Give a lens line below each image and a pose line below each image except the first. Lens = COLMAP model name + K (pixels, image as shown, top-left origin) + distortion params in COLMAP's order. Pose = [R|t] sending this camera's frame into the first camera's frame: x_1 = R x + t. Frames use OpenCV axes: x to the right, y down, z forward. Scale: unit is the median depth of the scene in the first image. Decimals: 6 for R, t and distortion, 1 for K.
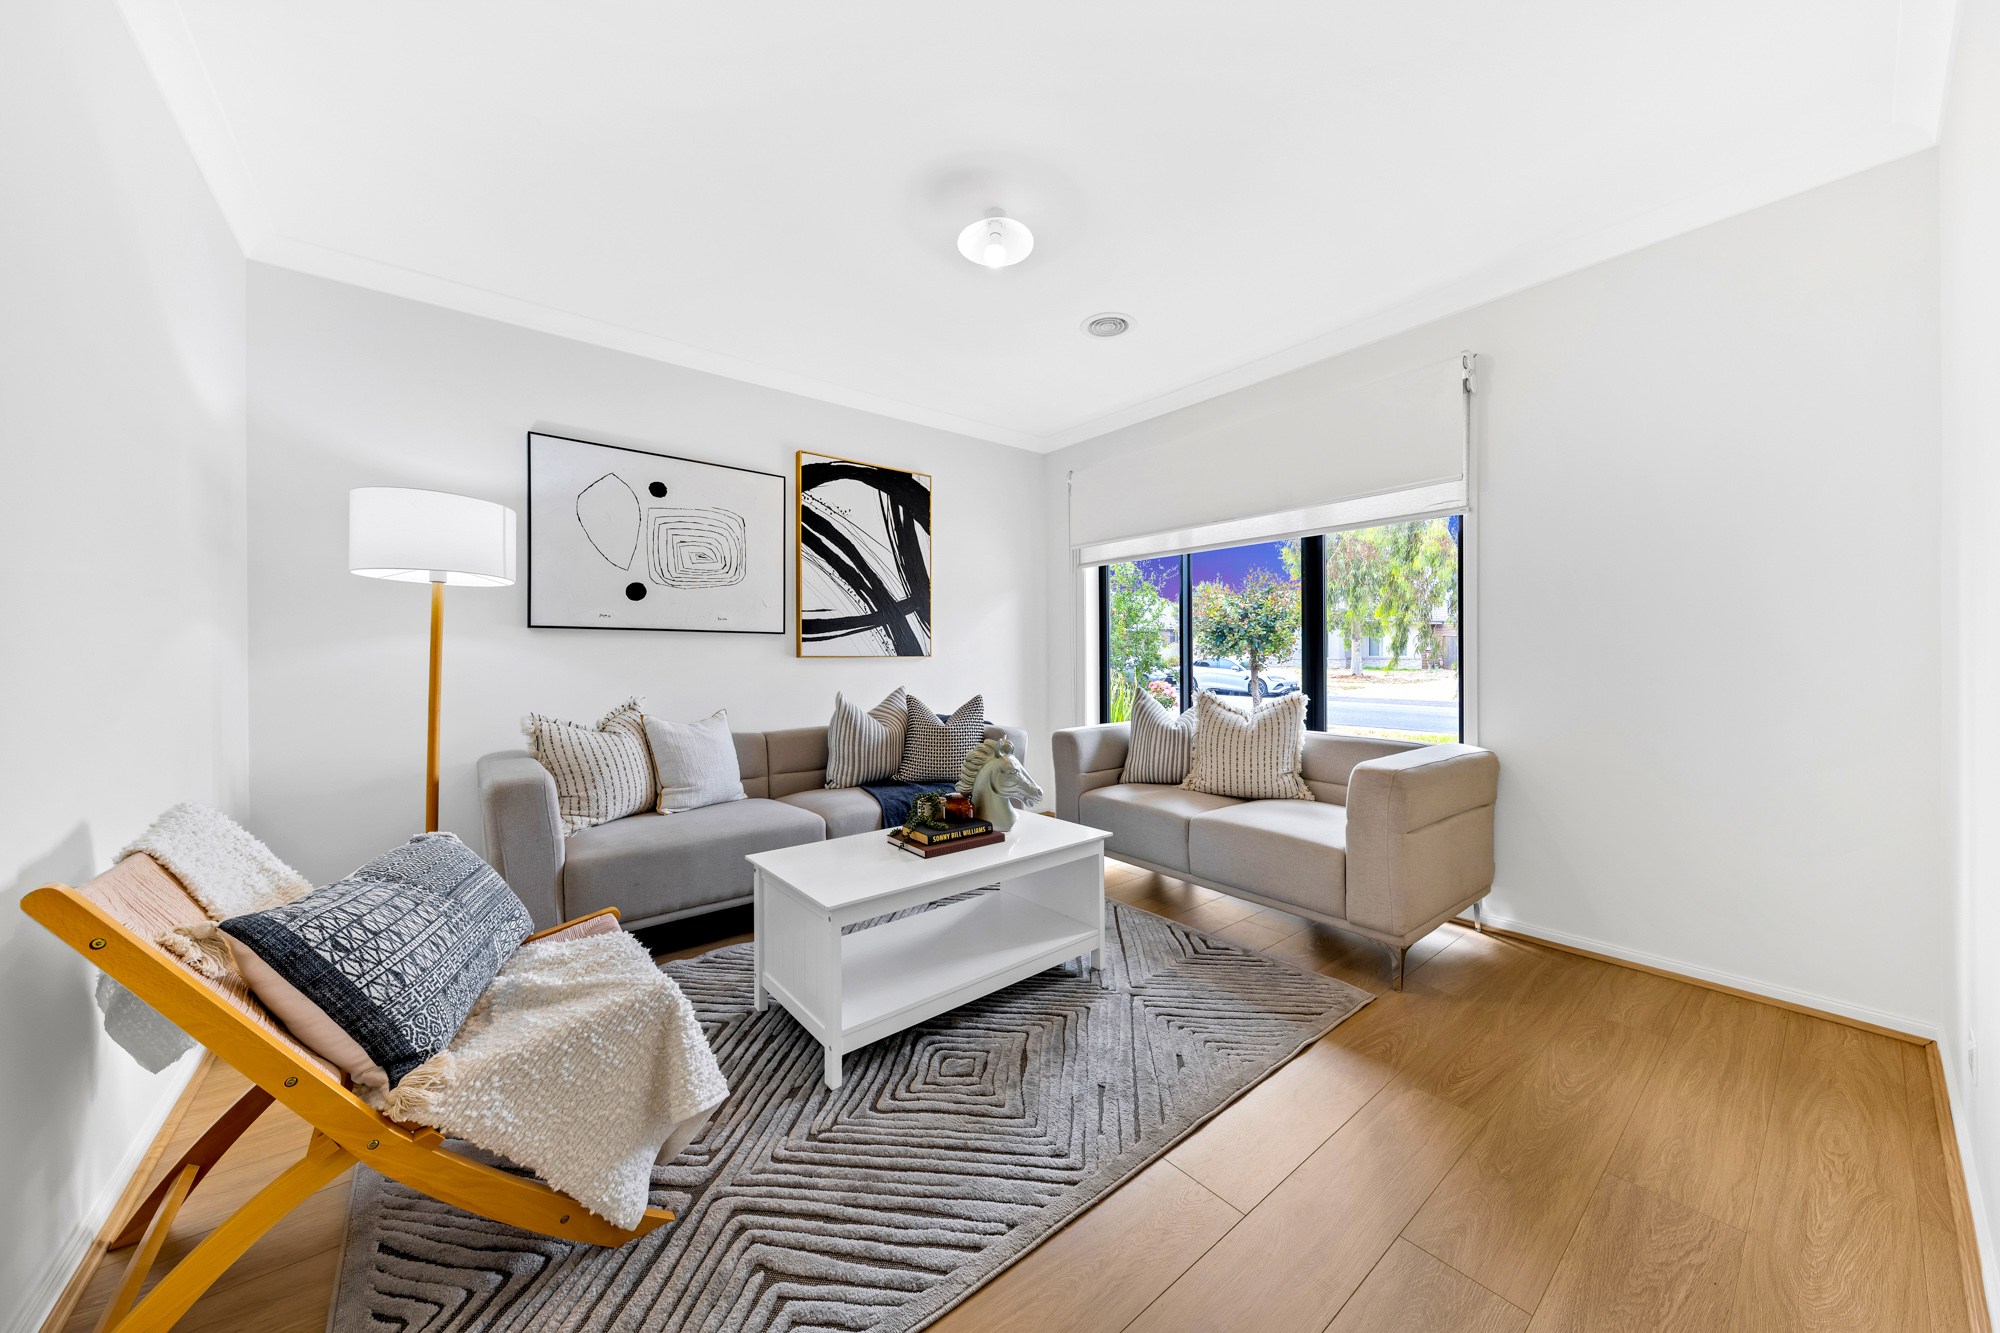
lens RADIAL K [[677.1, 0, 1002.3], [0, 677.1, 655.4], [0, 0, 1]] dist [0.000373, -0.000173]
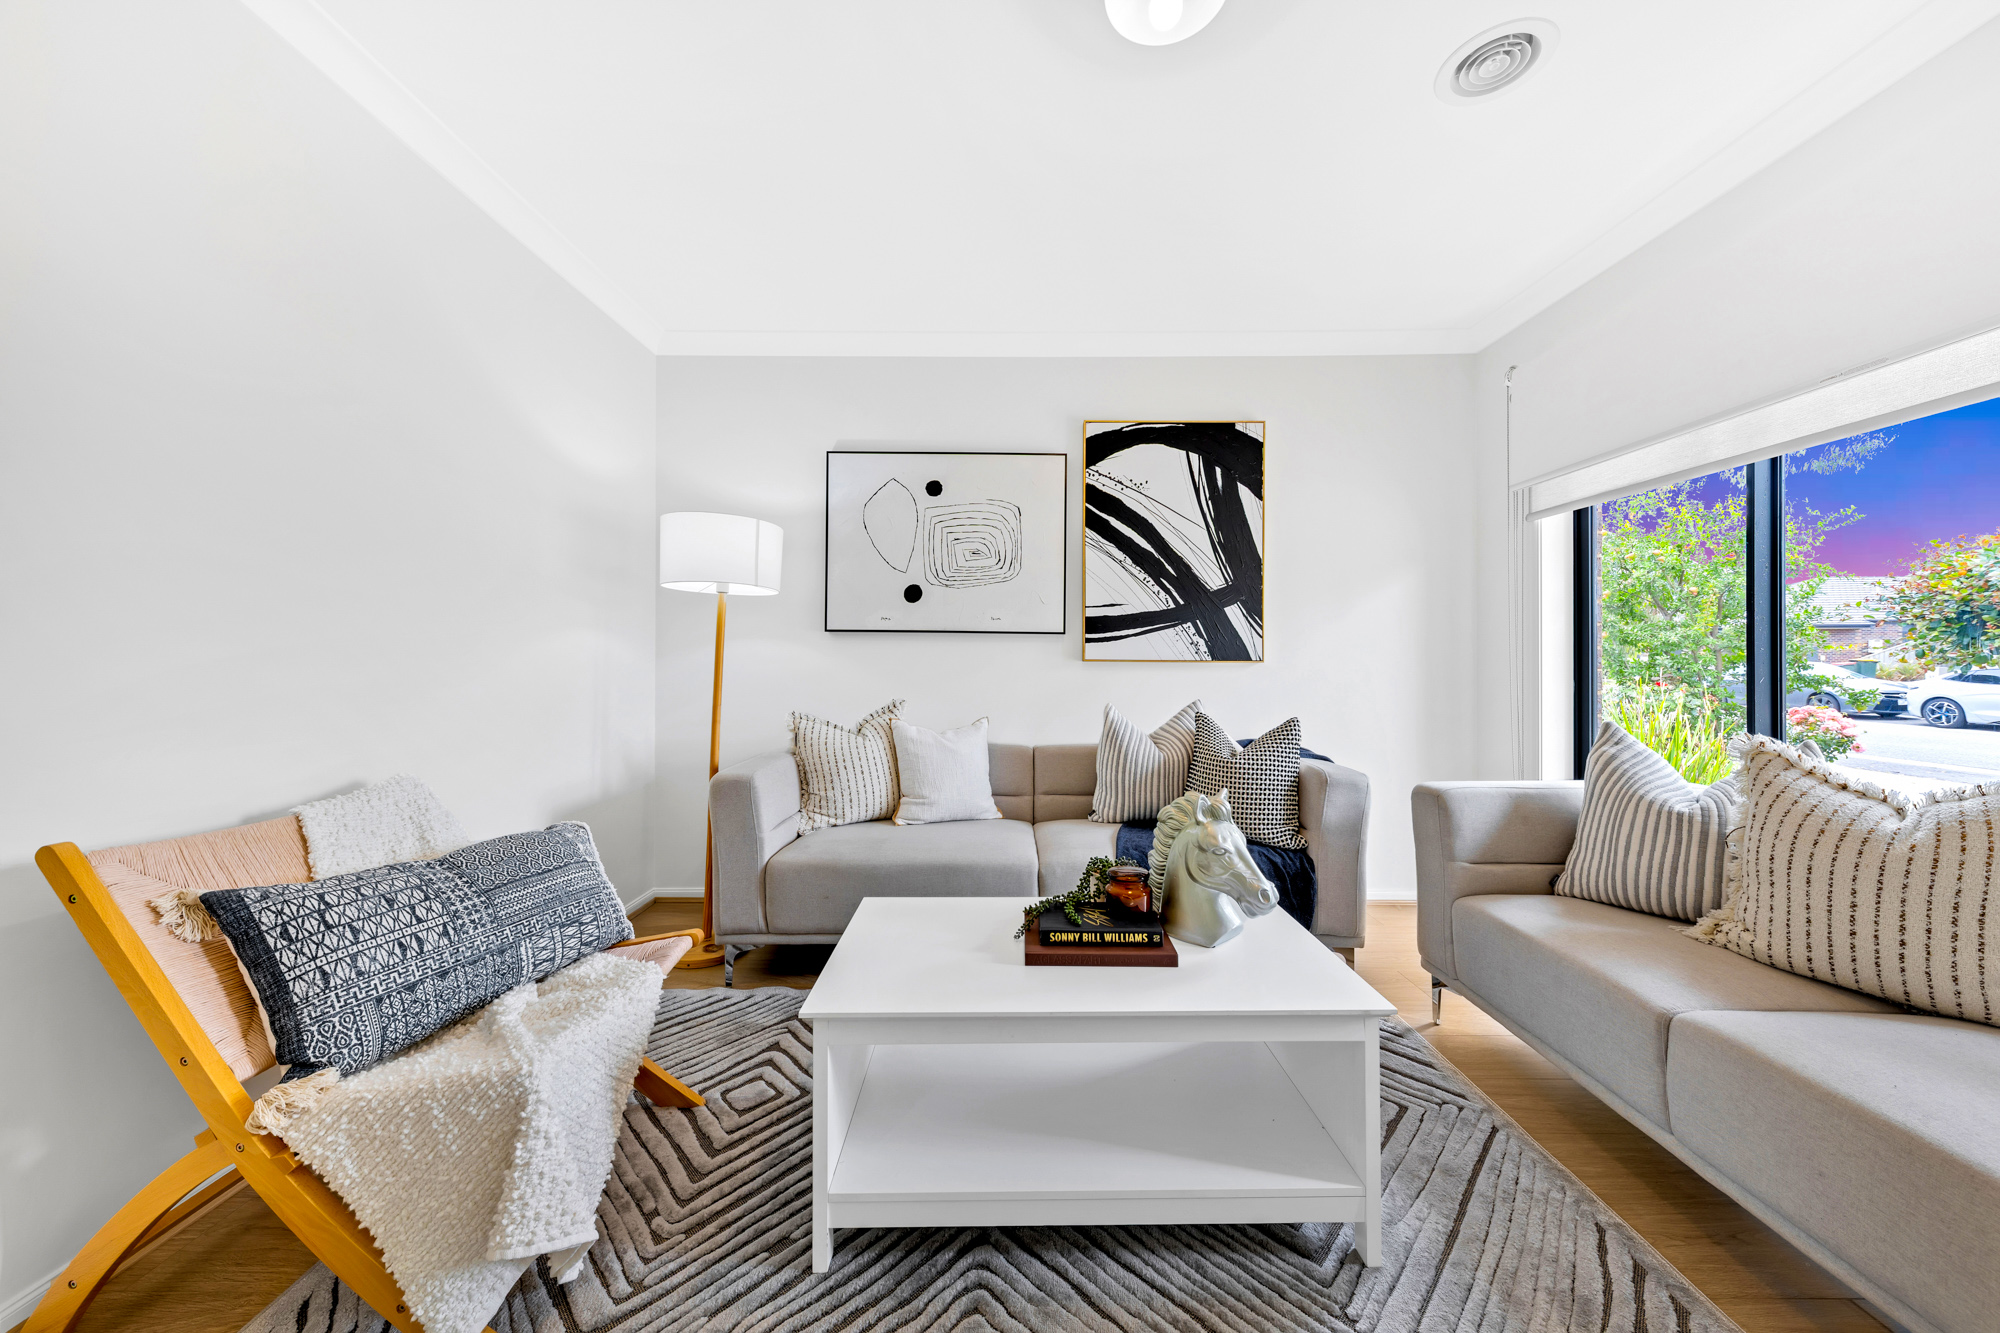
lens RADIAL K [[677.1, 0, 1002.3], [0, 677.1, 655.4], [0, 0, 1]] dist [0.000373, -0.000173]
pose [[0.776788, 0.003376, -0.629753, 0.178718], [-0.006091, 0.999979, -0.002152, -0.001952], [0.629733, 0.005507, 0.776793, 0.293138]]
